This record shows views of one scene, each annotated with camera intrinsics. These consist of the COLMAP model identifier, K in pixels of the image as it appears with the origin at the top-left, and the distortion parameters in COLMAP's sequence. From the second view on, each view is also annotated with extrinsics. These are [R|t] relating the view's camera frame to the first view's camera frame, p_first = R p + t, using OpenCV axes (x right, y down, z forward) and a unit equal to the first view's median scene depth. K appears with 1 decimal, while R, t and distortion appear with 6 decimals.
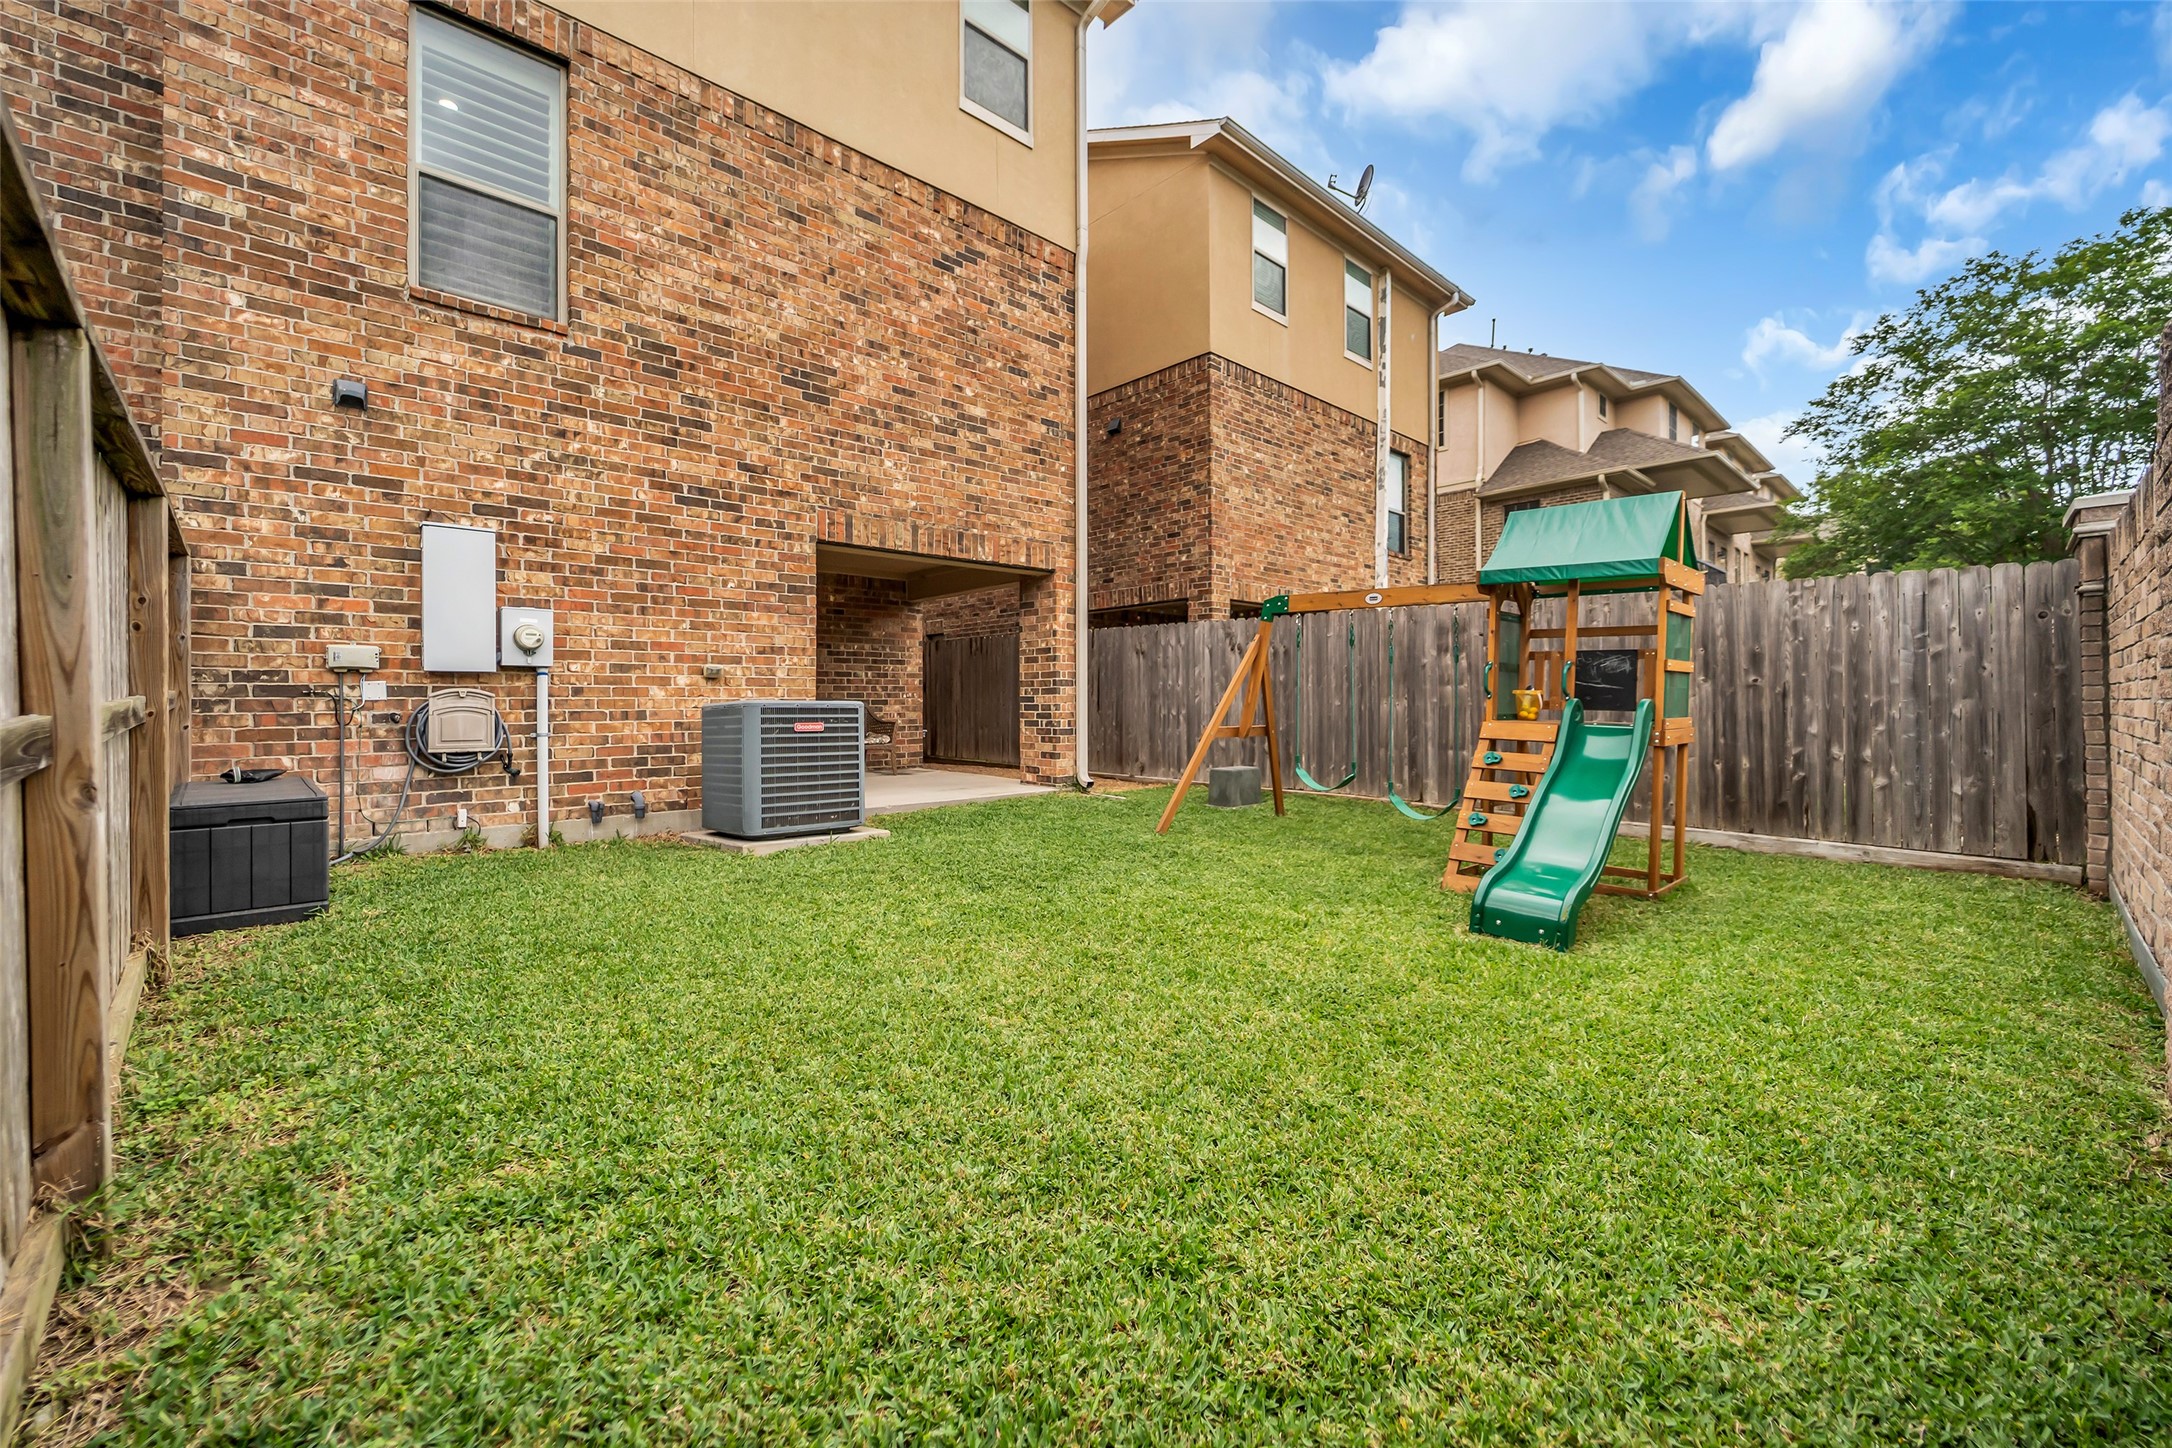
lens RADIAL K [[876.4, 0, 1086.2], [0, 876.4, 707.8], [0, 0, 1]] dist [0.000111, -0.000471]
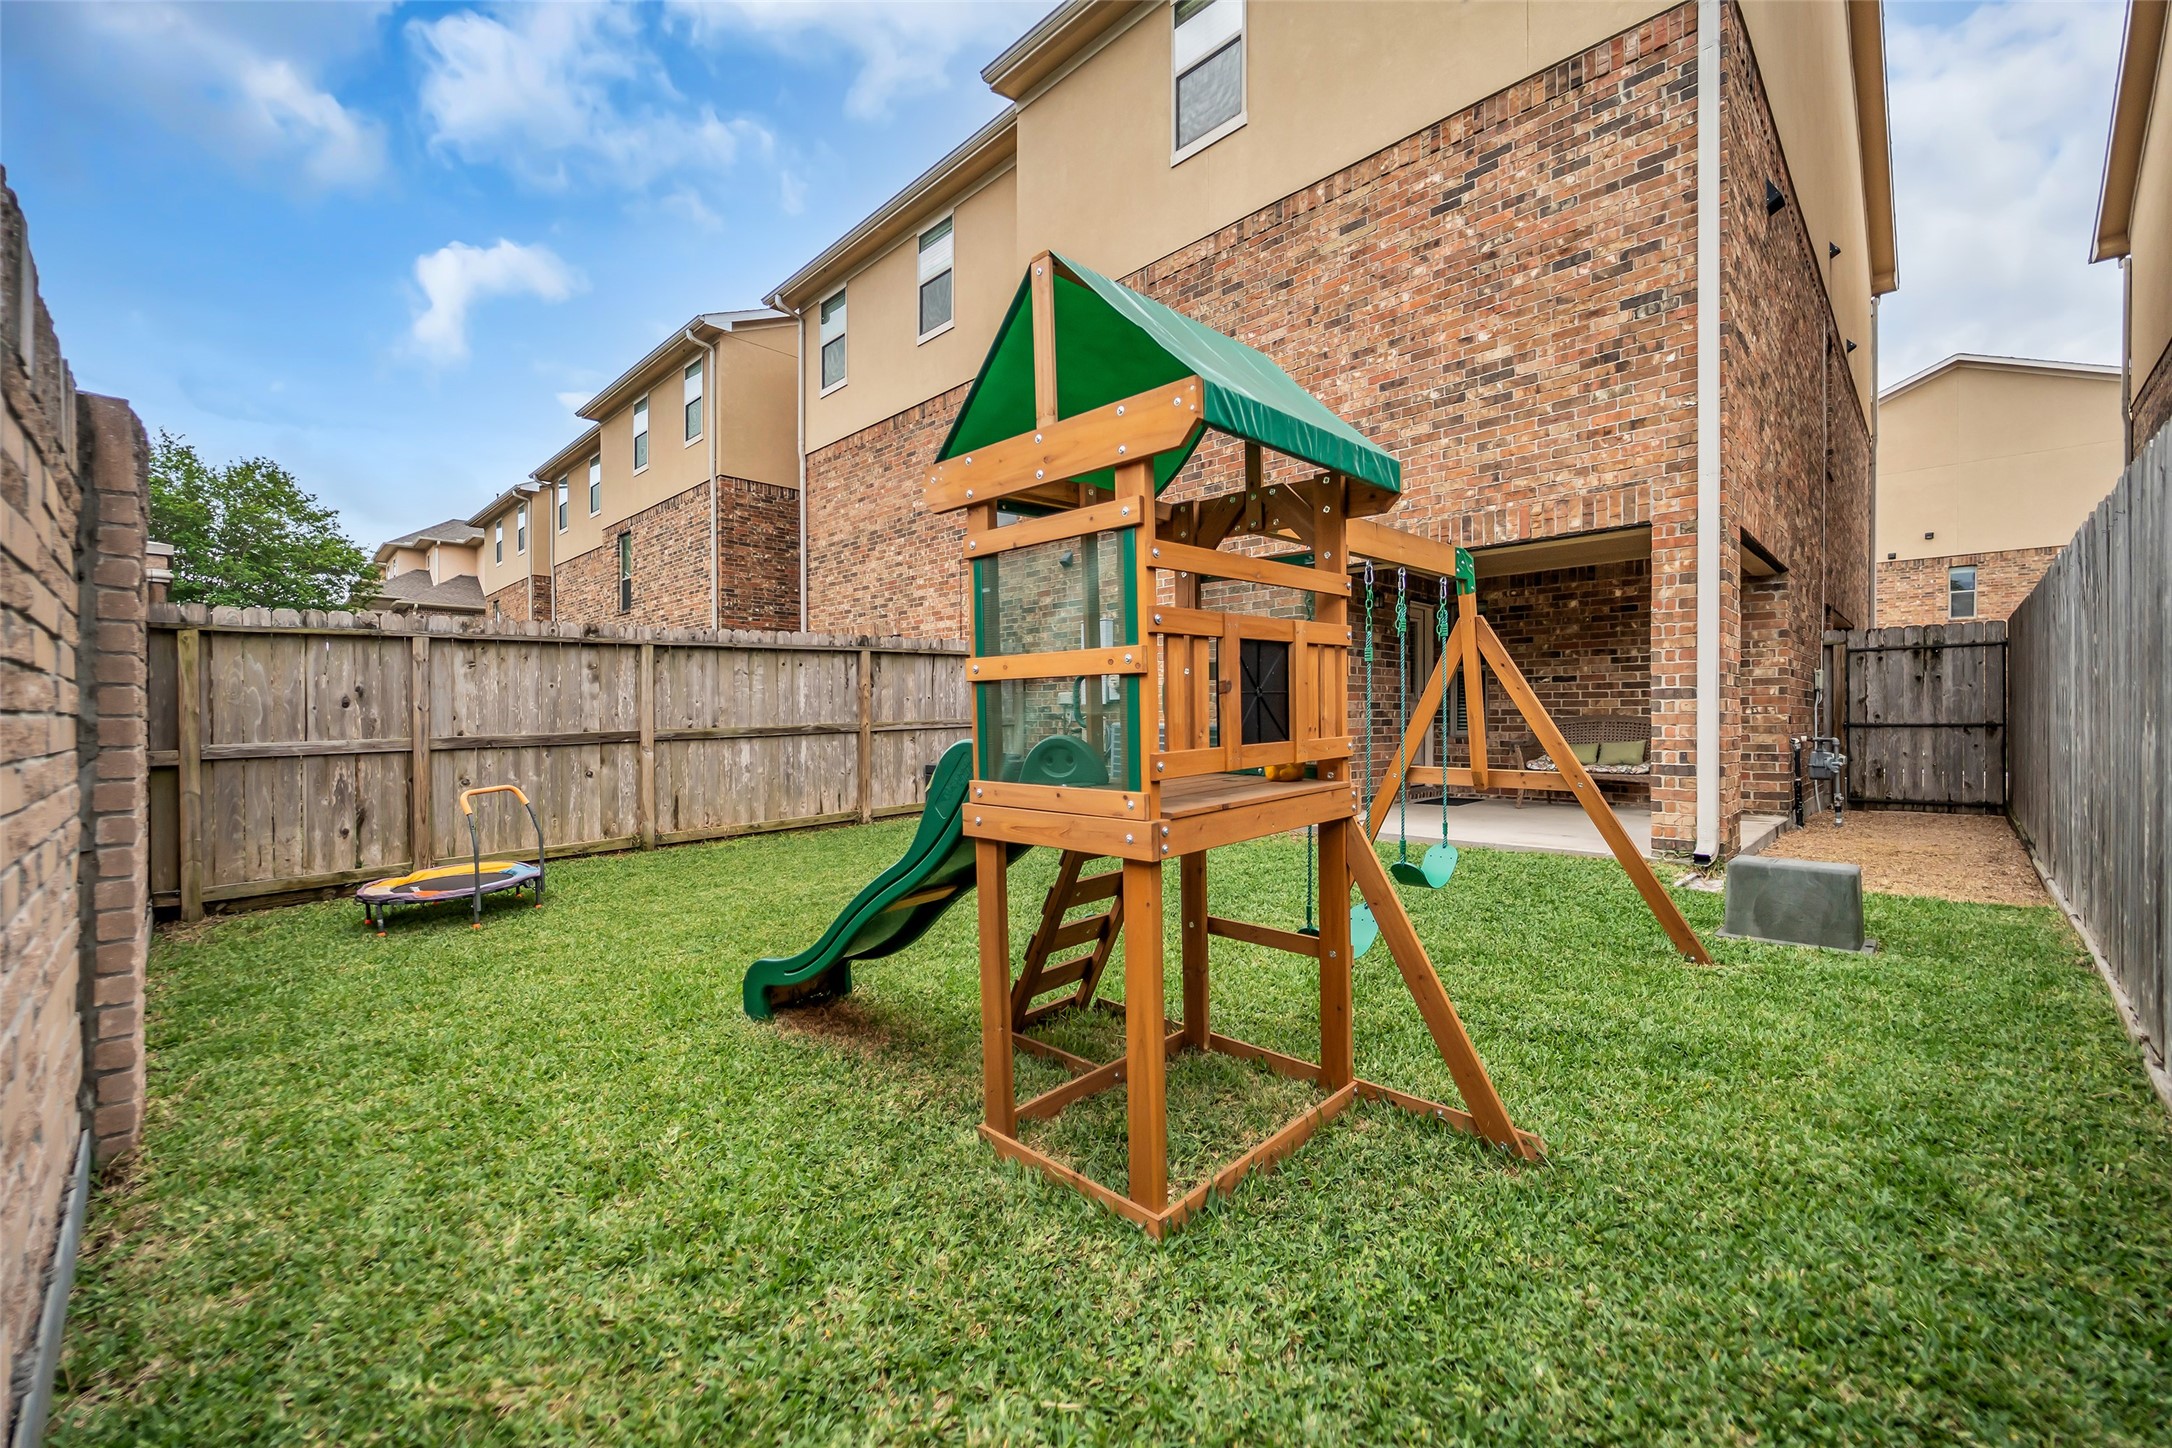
lens RADIAL K [[876.4, 0, 1076.9], [0, 876.4, 723.2], [0, 0, 1]] dist [0.000111, -0.000471]
pose [[0.023313, 0.010640, -0.999672, 0.606915], [-0.000718, 0.999943, 0.010626, -0.013840], [0.999728, 0.000470, 0.023319, 0.558675]]
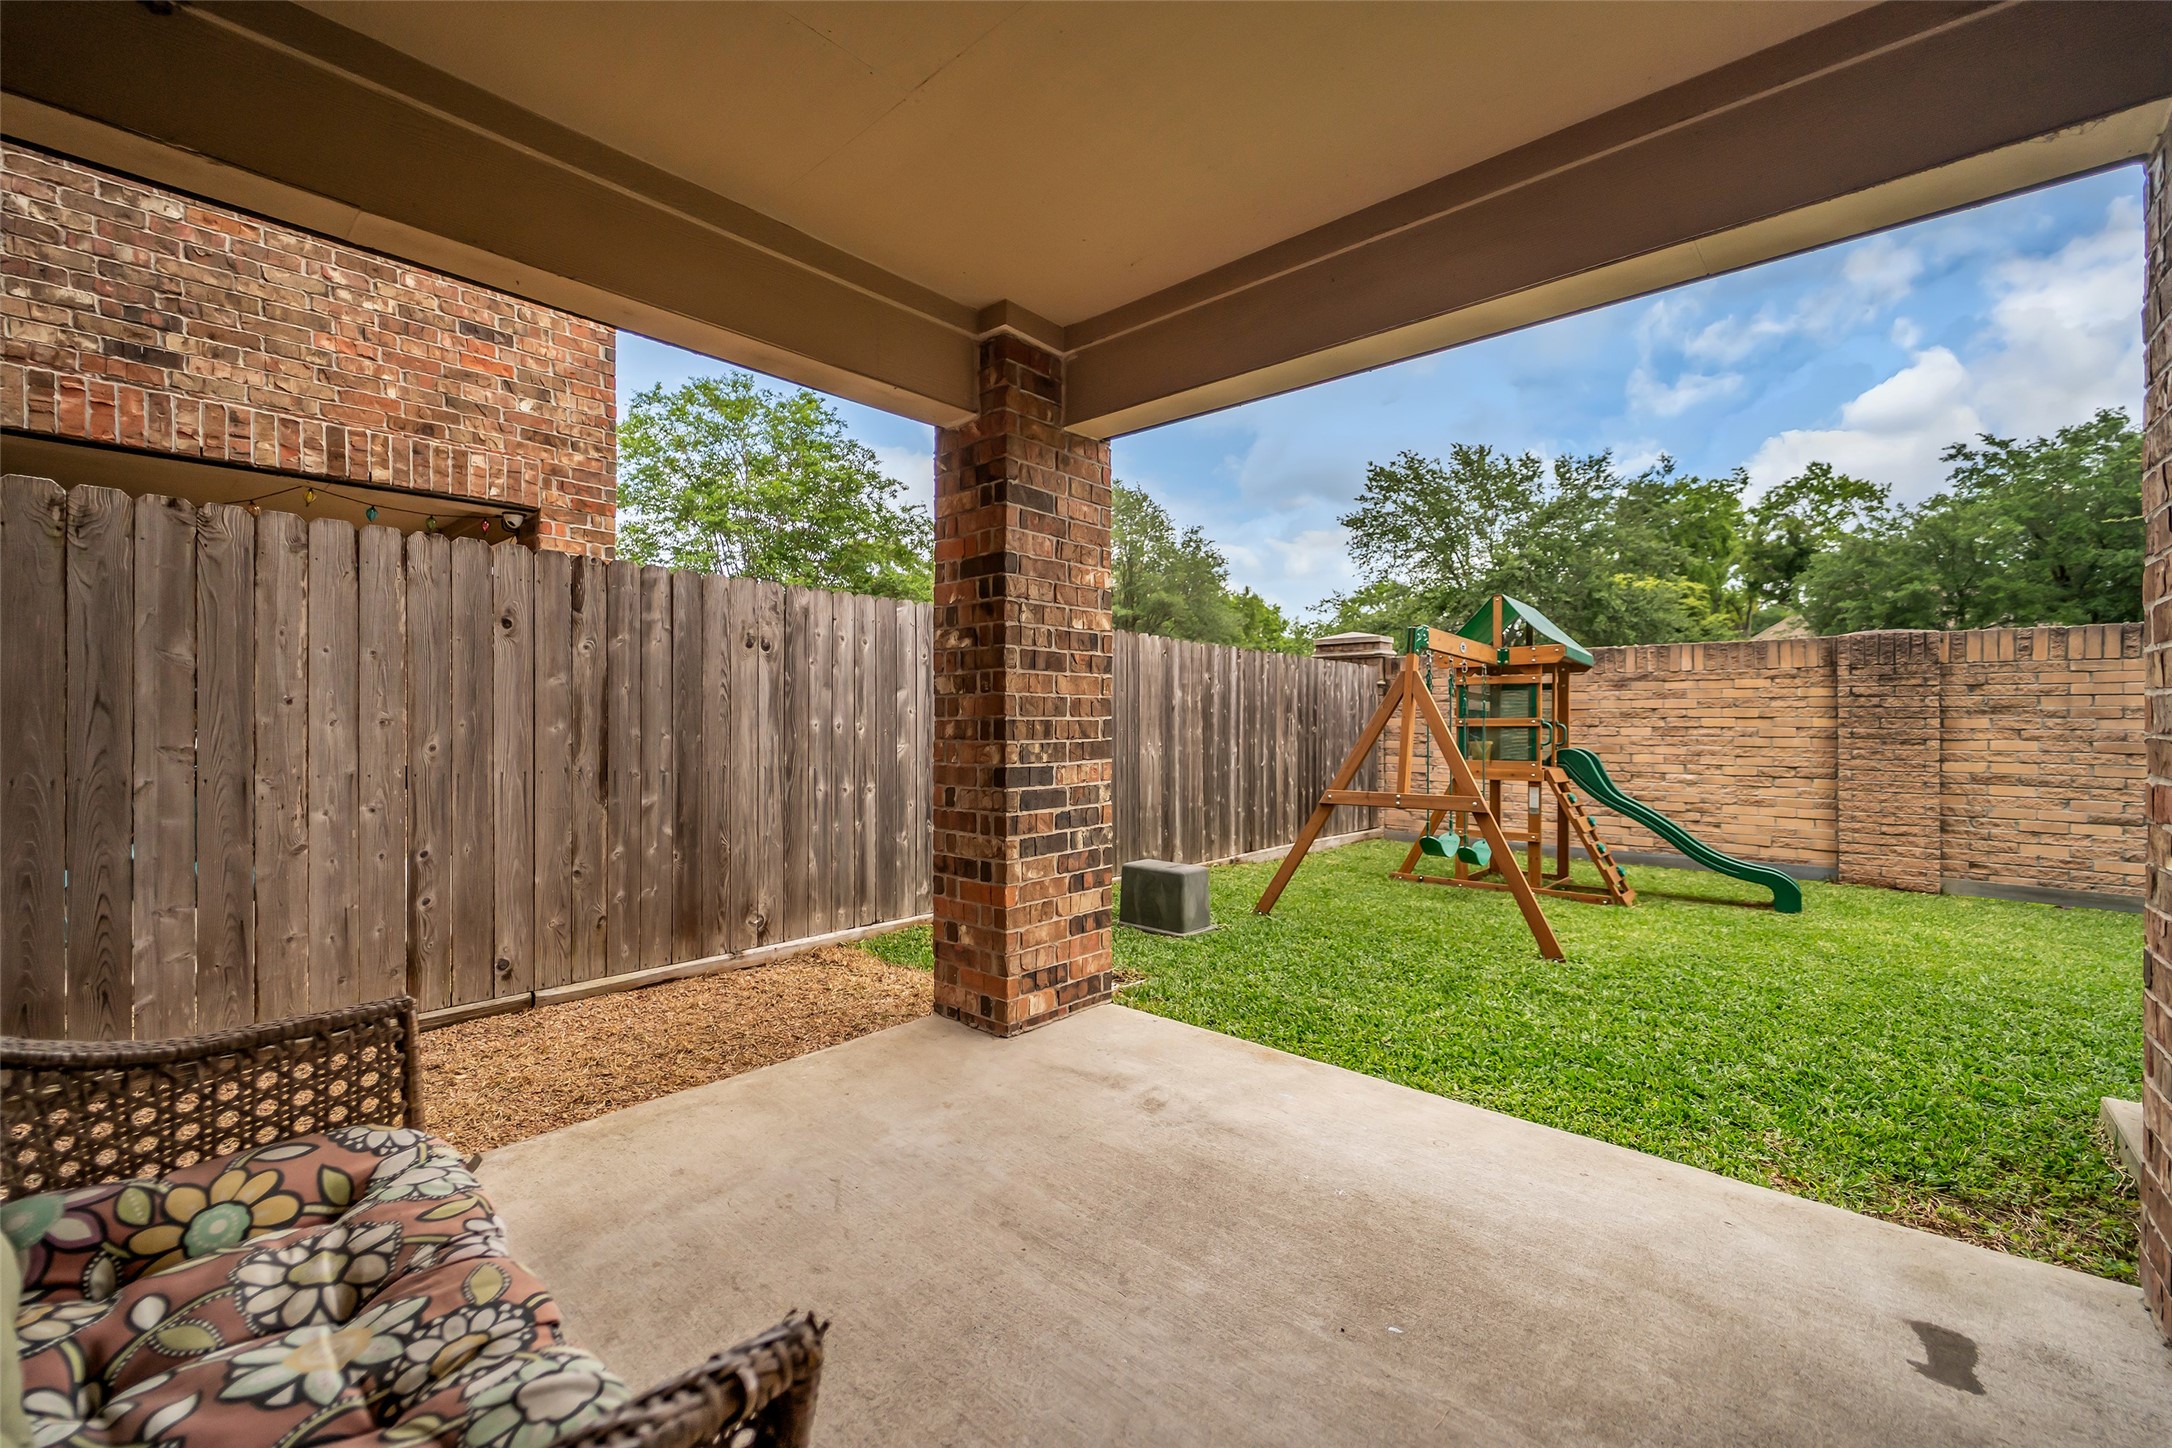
lens RADIAL K [[876.4, 0, 1100.5], [0, 876.4, 718.9], [0, 0, 1]] dist [0.000111, -0.000471]
pose [[-0.082038, 0.003410, 0.996623, -0.424331], [0.006248, 0.999976, -0.002907, -0.031894], [-0.996610, 0.005989, -0.082057, 1.044423]]
